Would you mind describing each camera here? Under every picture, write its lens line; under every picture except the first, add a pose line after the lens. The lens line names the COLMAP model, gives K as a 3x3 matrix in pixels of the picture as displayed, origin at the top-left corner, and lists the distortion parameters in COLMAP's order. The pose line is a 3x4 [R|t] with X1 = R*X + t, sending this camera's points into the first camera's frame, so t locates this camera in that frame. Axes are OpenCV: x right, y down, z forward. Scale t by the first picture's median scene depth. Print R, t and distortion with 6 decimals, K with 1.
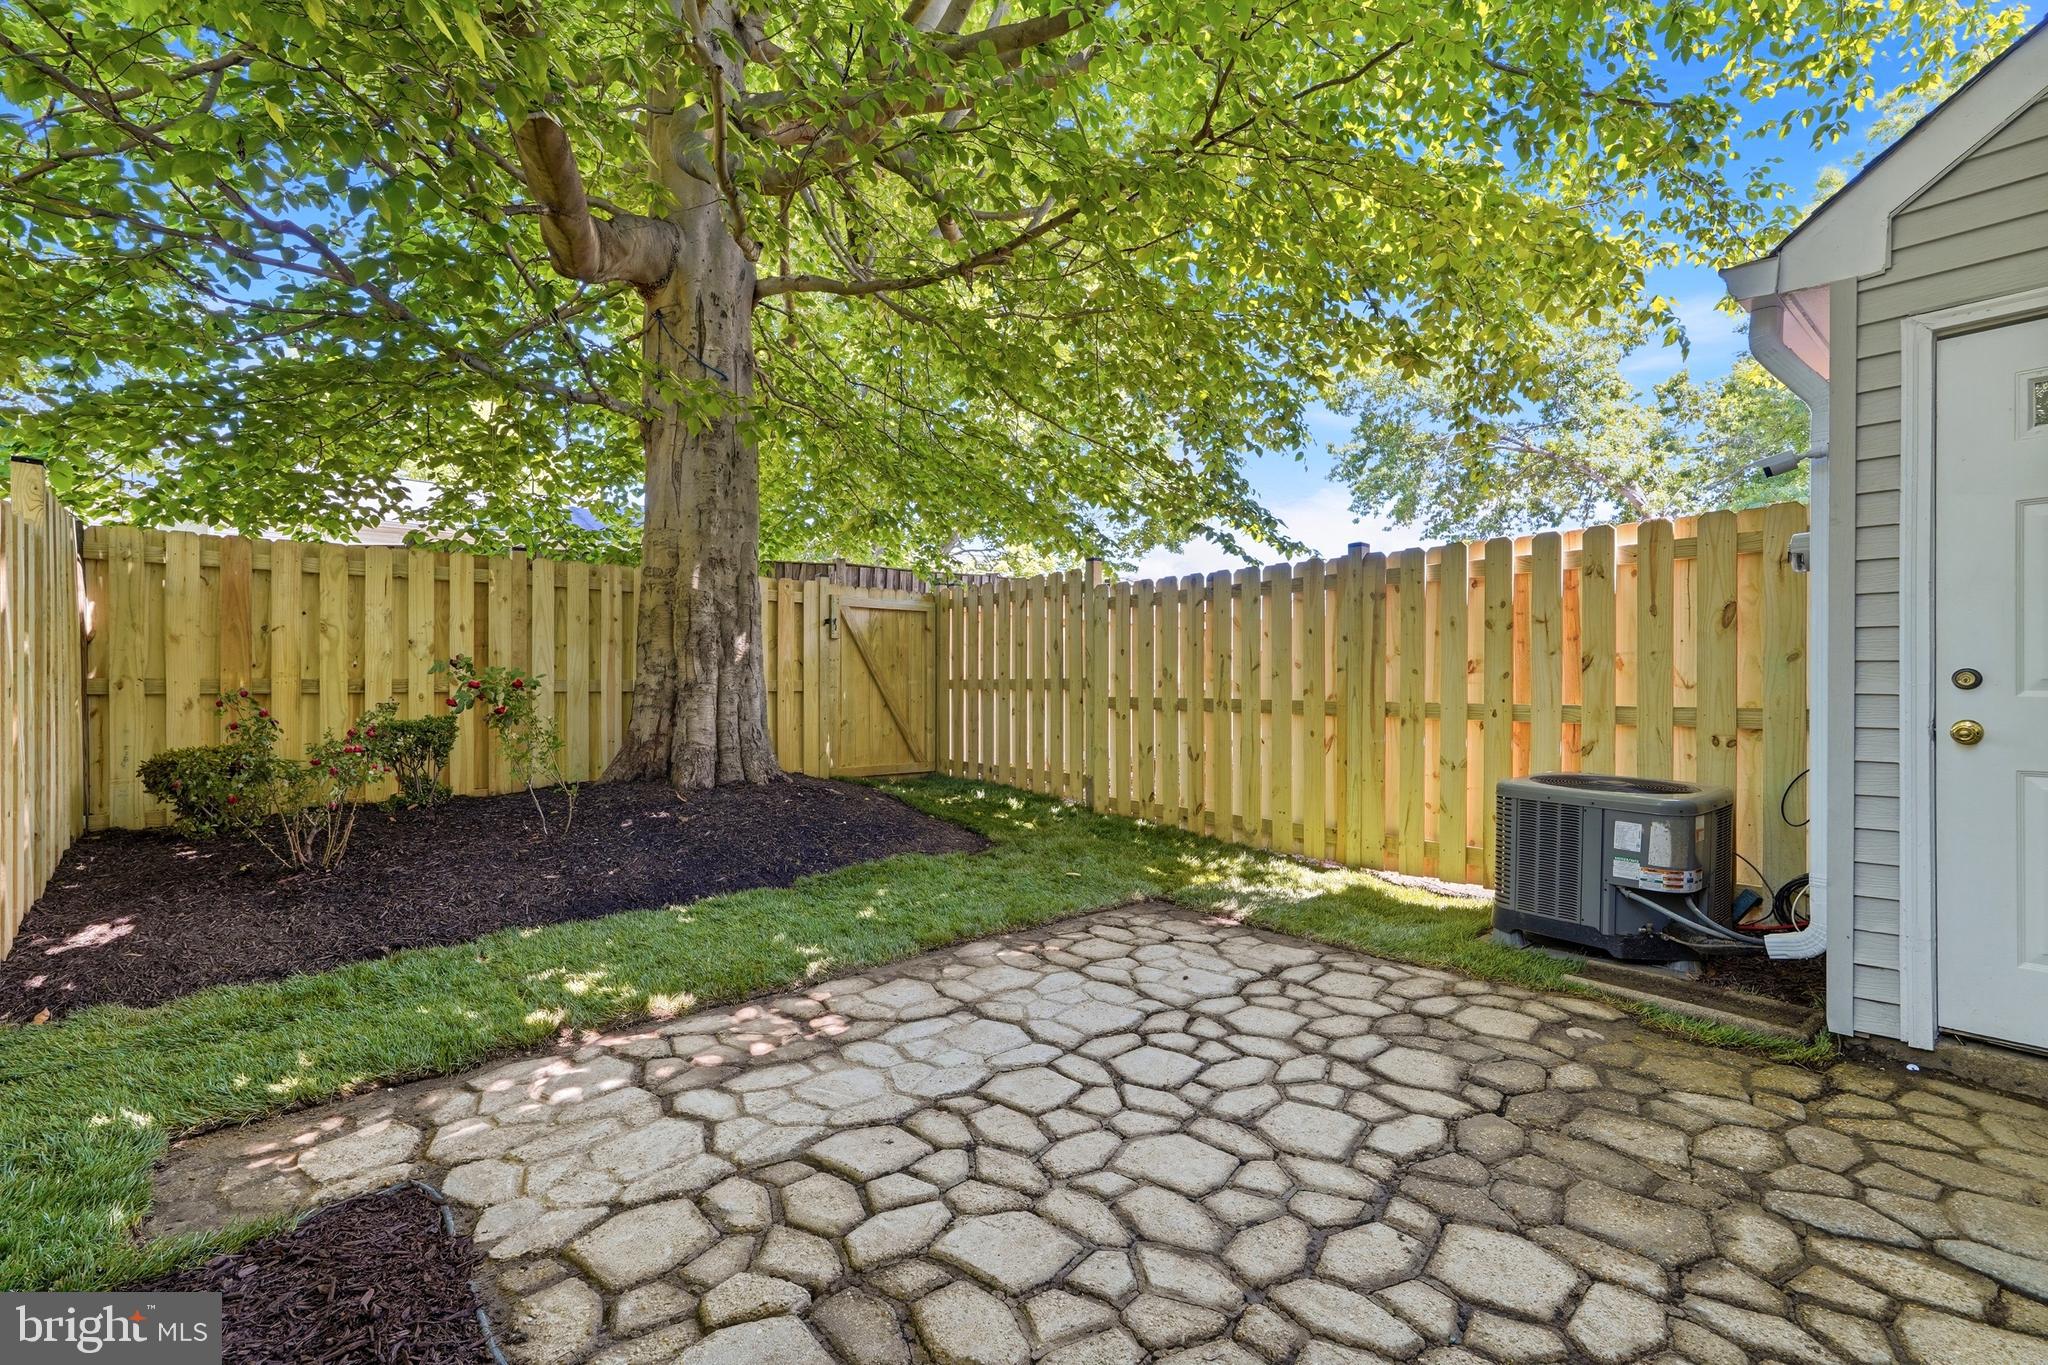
lens RADIAL K [[899.7, 0, 1024.3], [0, 899.7, 675.9], [0, 0, 1]] dist [-0.016263, 0.008874]
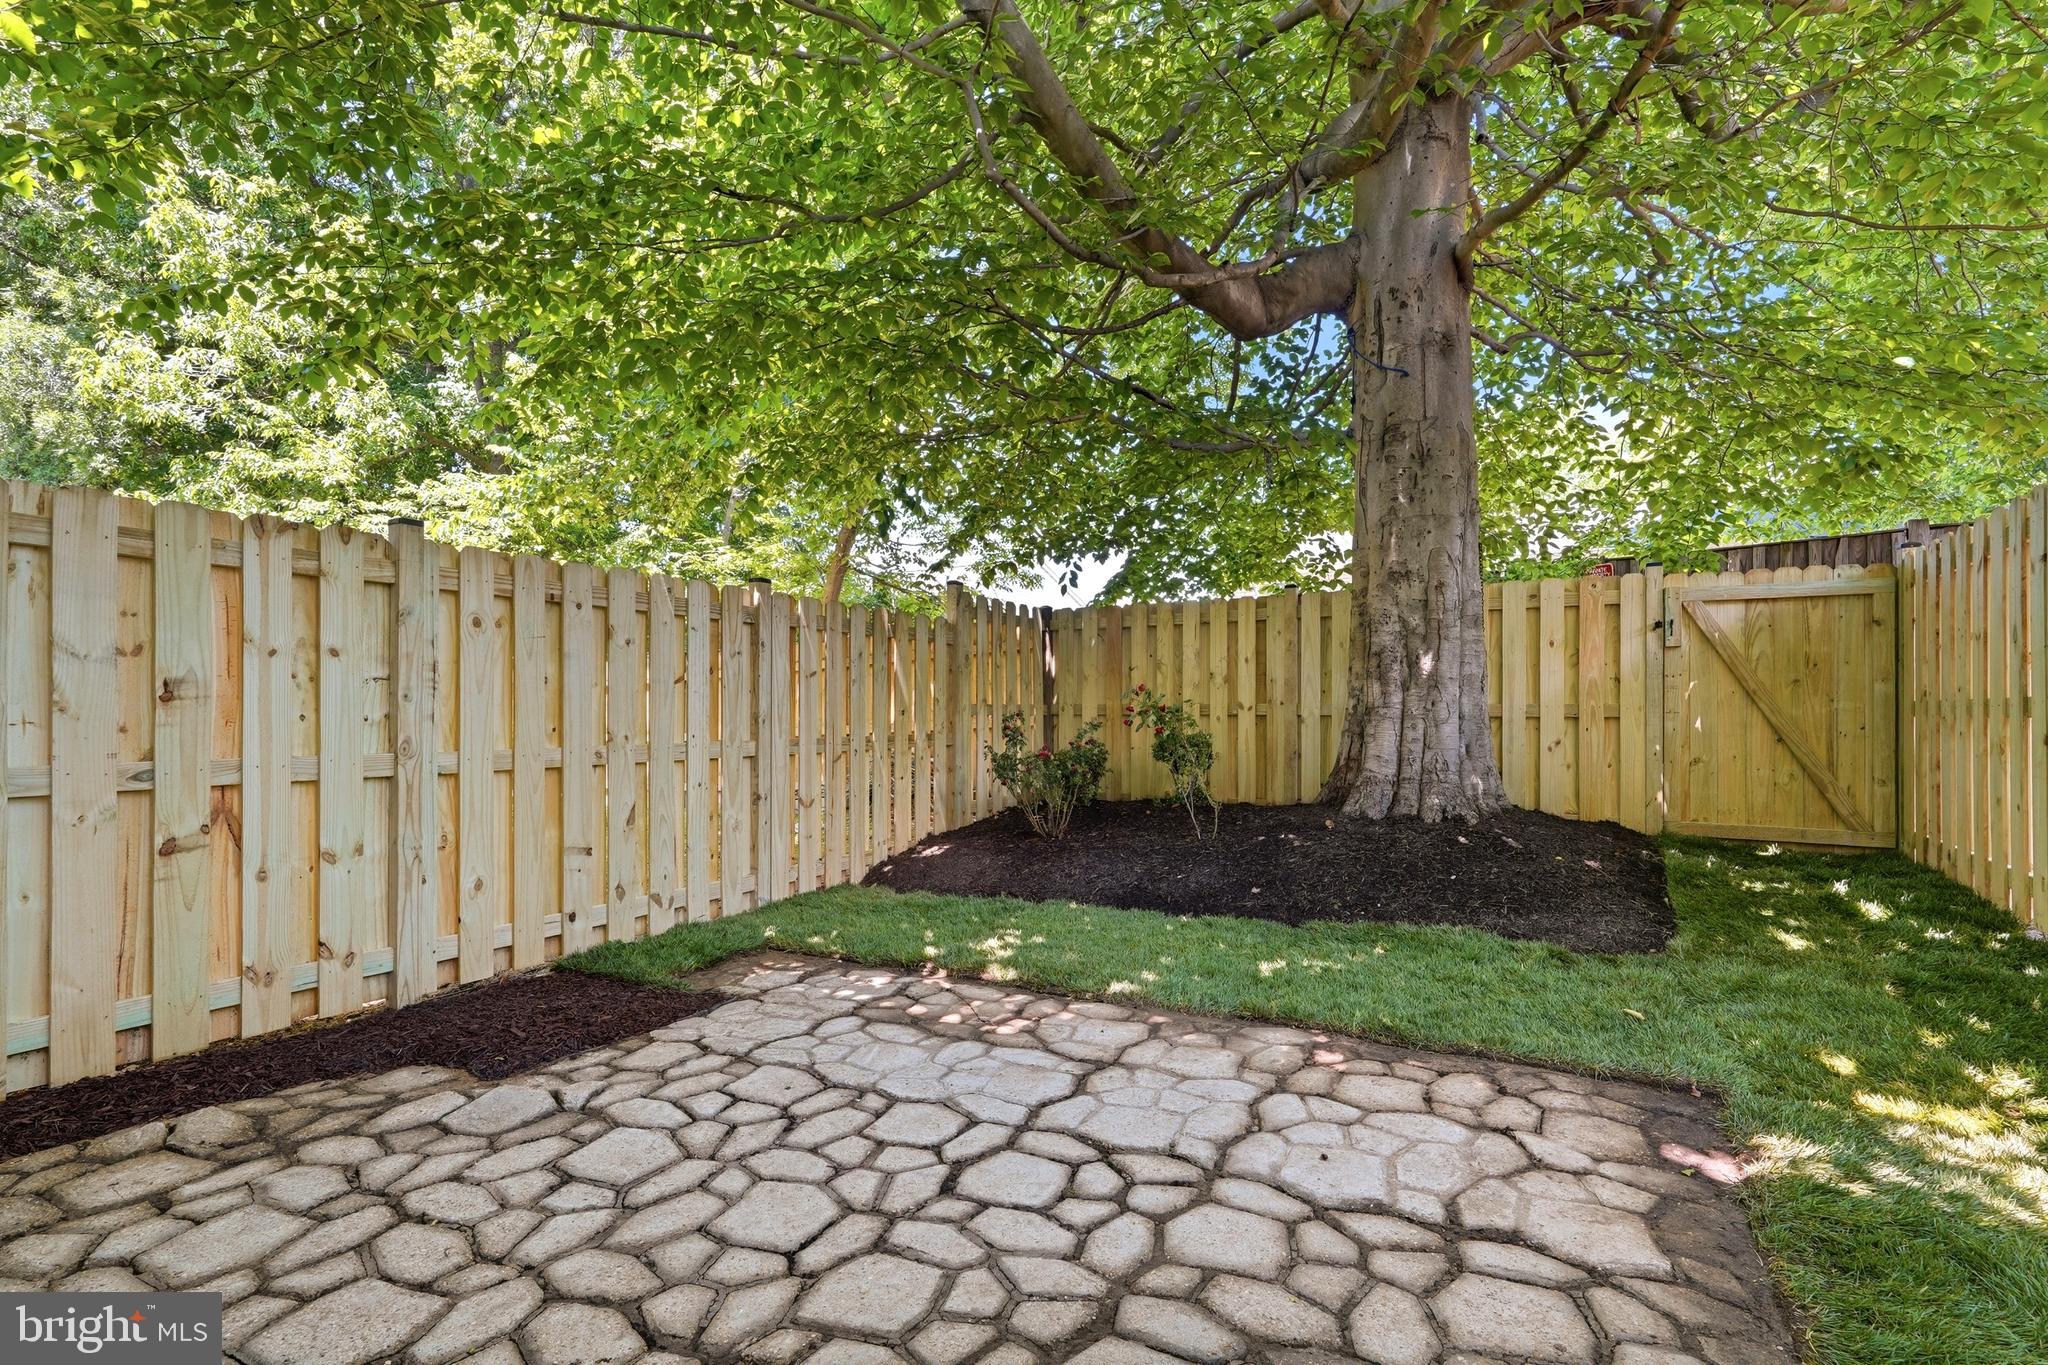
lens RADIAL K [[917.3, 0, 1029.6], [0, 917.3, 695.9], [0, 0, 1]] dist [-0.022266, 0.009233]
pose [[0.354601, -0.013224, -0.934924, 0.852839], [0.007586, 0.999908, -0.011266, 0.009329], [0.934987, -0.003098, 0.354669, 0.667819]]
